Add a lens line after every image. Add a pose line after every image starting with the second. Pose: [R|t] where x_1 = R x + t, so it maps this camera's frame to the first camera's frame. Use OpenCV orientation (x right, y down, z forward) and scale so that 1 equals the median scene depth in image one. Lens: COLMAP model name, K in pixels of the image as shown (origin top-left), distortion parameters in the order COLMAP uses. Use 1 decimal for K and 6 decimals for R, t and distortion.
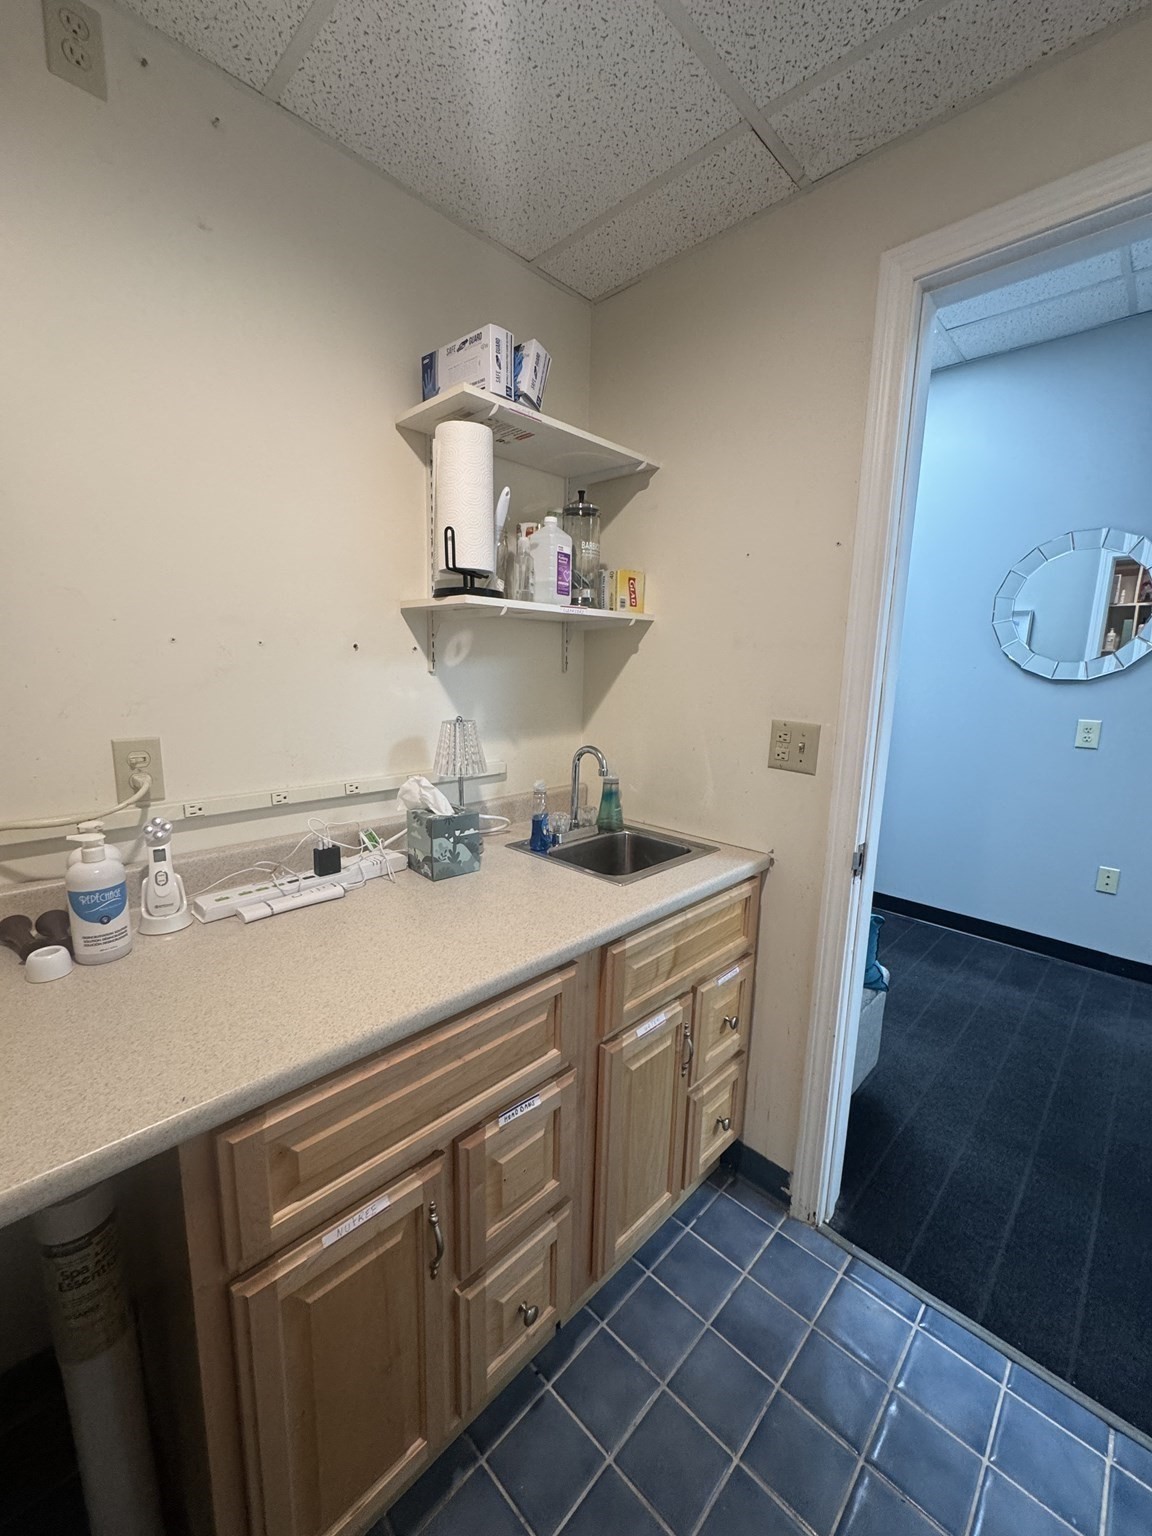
lens RADIAL K [[614.8, 0, 581.5], [0, 614.8, 765.8], [0, 0, 1]] dist [-0.000480, -0.000145]
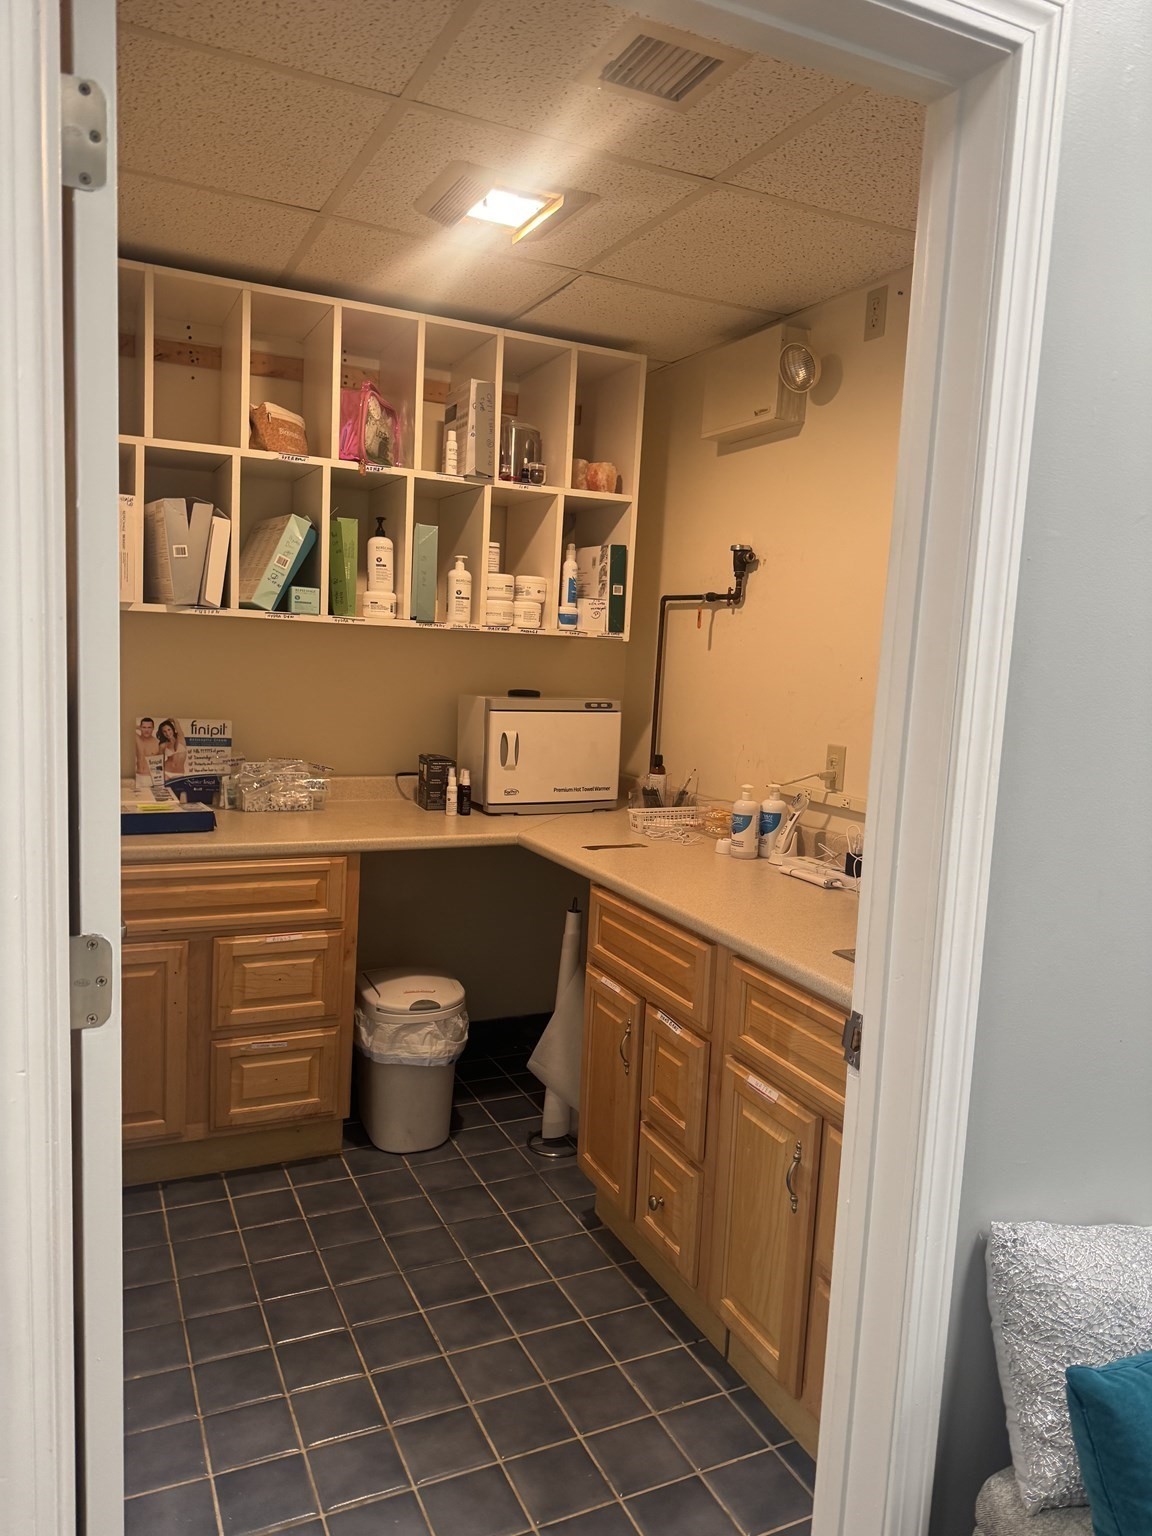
lens RADIAL K [[1073.6, 0, 581.1], [0, 1073.6, 770.8], [0, 0, 1]] dist [0.189107, -0.391206]
pose [[-0.351164, 0.070169, -0.933681, 1.749367], [-0.213521, 0.964911, 0.152822, -0.230384], [0.911643, 0.253026, -0.323860, 1.201763]]
